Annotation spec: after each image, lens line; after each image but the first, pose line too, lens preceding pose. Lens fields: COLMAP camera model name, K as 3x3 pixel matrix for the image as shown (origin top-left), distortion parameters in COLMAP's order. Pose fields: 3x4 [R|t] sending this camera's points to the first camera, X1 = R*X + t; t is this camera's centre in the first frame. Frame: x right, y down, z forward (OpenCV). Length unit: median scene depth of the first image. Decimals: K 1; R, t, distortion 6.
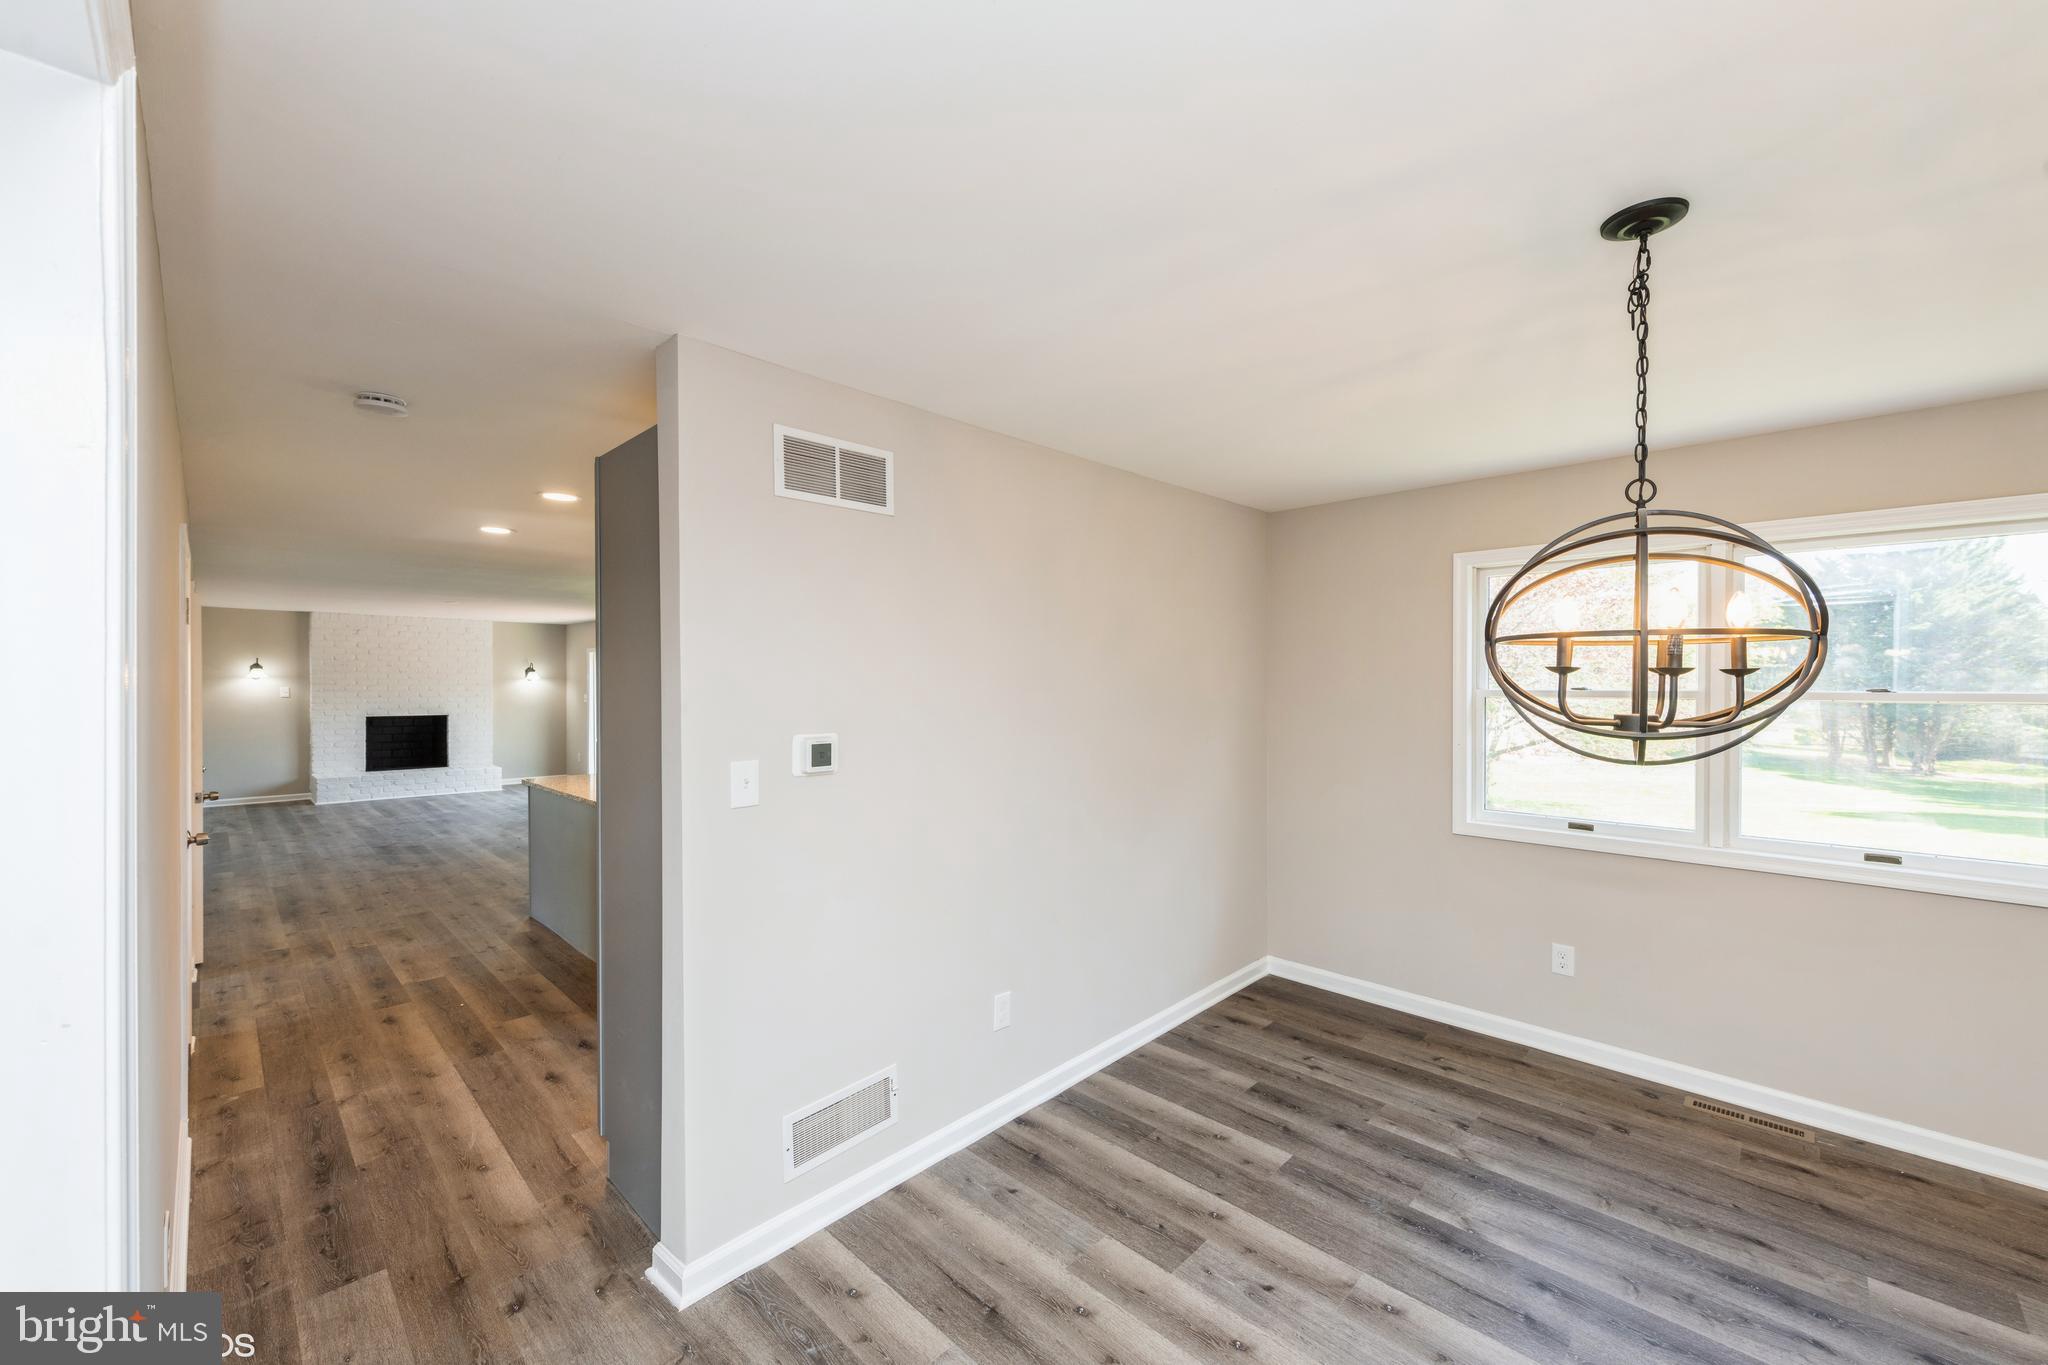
lens RADIAL K [[799.7, 0, 1021.6], [0, 799.7, 685.4], [0, 0, 1]] dist [0.001799, 0.000051]
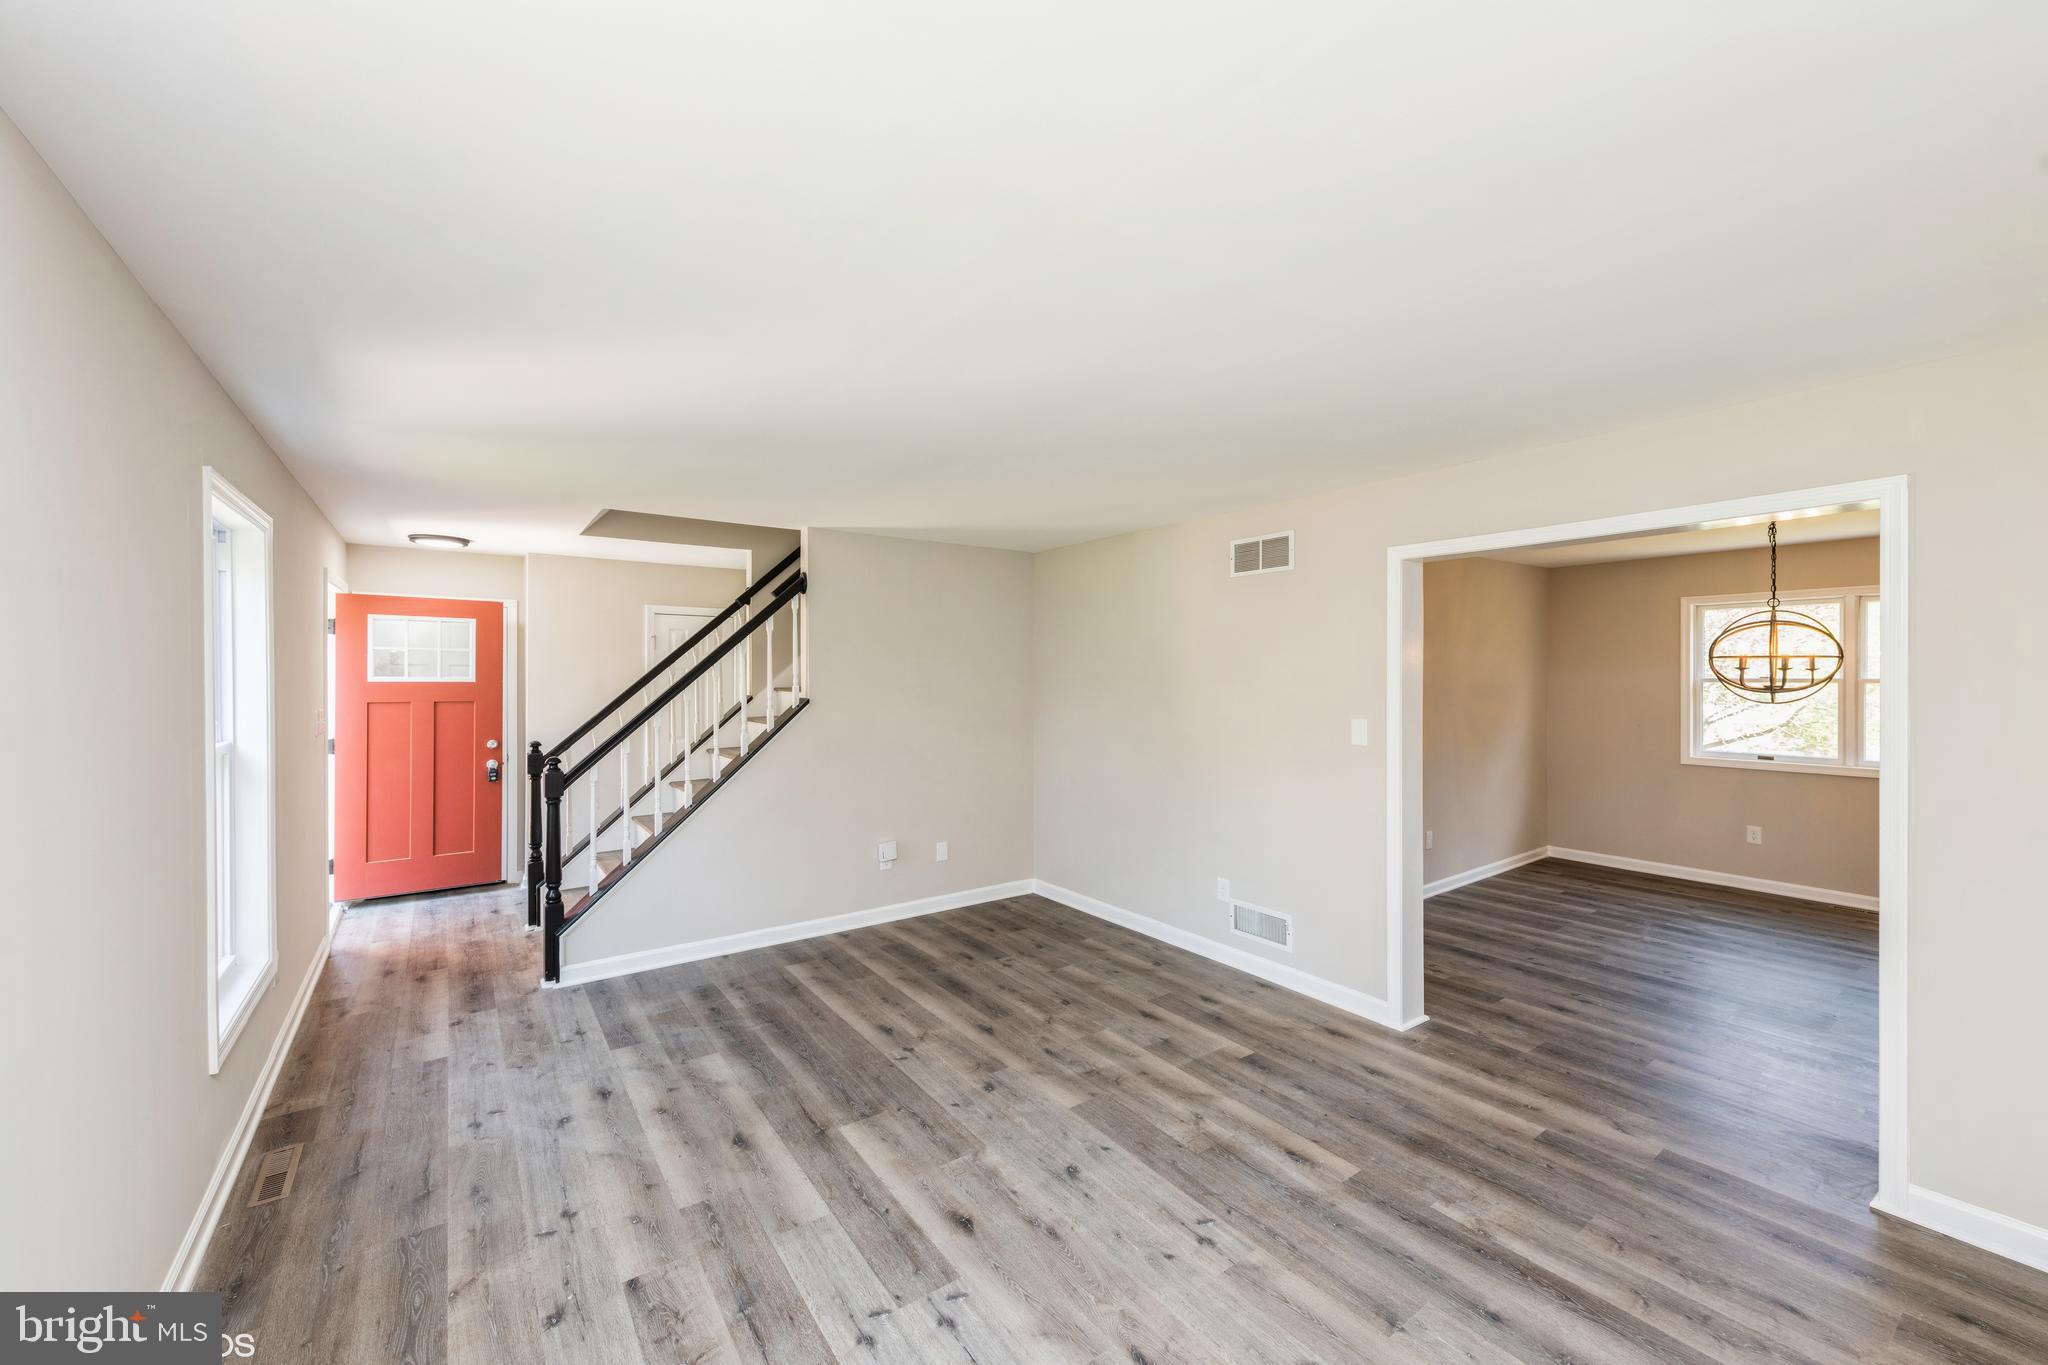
lens RADIAL K [[799.7, 0, 1030.7], [0, 799.7, 672.4], [0, 0, 1]] dist [0.001799, 0.000051]
pose [[0.987029, 0.003402, -0.160508, -0.764986], [-0.004445, 0.999971, -0.006136, 0.012253], [0.160483, 0.006770, 0.987015, -1.247746]]
